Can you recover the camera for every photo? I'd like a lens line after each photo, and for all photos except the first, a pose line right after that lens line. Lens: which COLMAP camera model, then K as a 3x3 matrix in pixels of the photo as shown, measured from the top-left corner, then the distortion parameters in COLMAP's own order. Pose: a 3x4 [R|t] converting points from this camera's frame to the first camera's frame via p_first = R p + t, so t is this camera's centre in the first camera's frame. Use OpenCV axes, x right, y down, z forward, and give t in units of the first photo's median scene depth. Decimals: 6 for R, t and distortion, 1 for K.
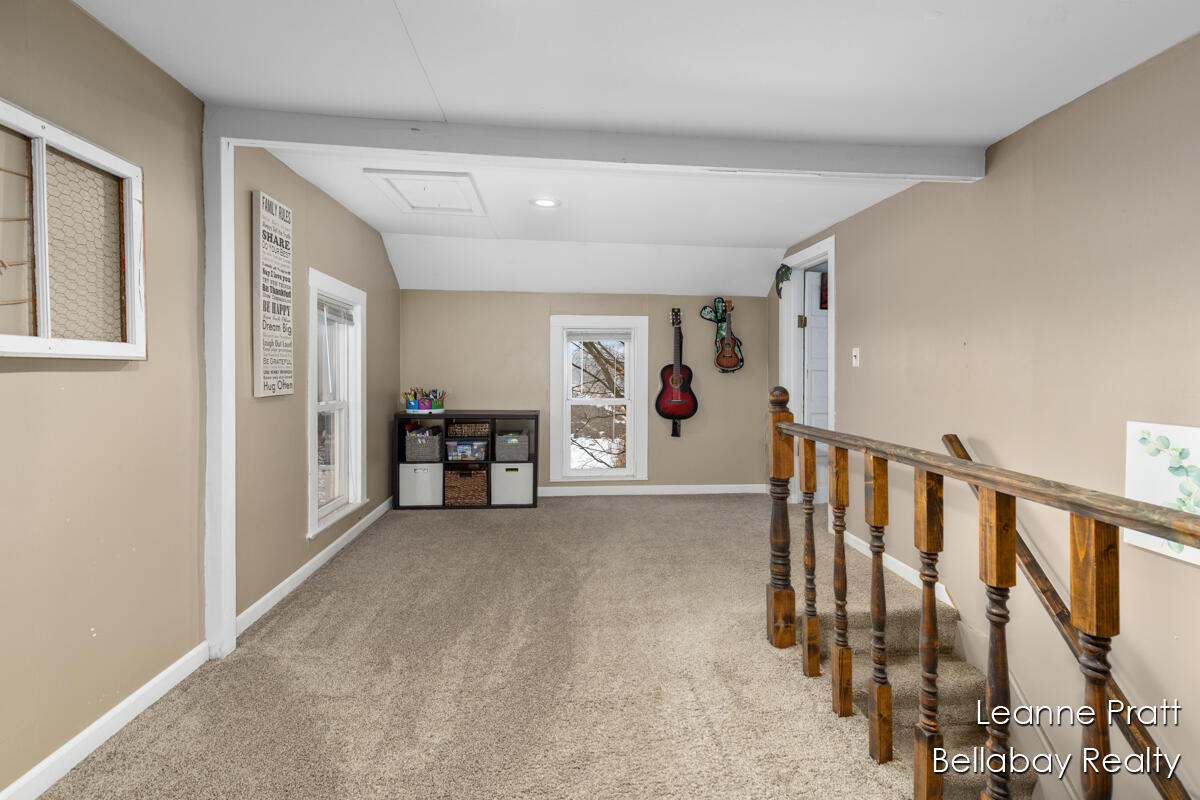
lens RADIAL K [[559.9, 0, 601.1], [0, 559.9, 396.9], [0, 0, 1]] dist [0.009056, -0.003713]
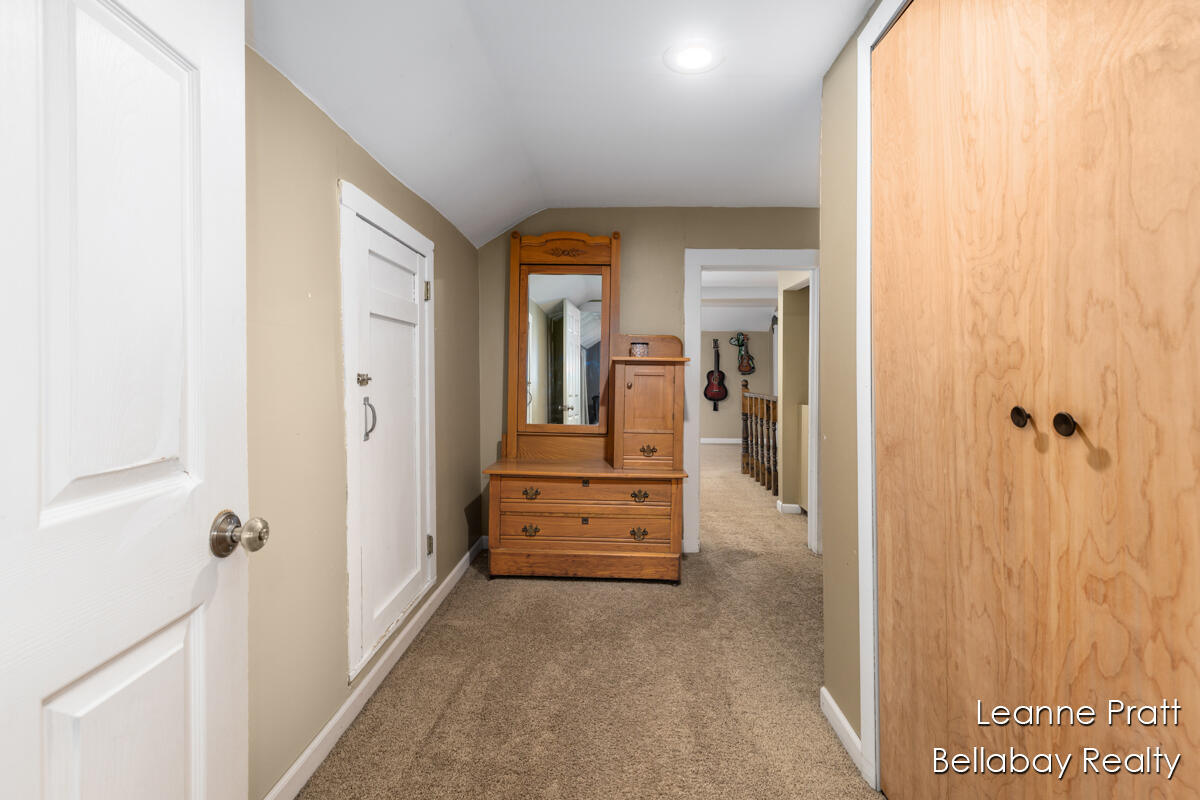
lens RADIAL K [[559.9, 0, 598.7], [0, 559.9, 398.2], [0, 0, 1]] dist [0.009056, -0.003713]
pose [[0.994085, 0.001912, -0.108587, -0.043147], [-0.002347, 0.999990, -0.003876, 0.038443], [0.108578, 0.004108, 0.994079, -0.815615]]
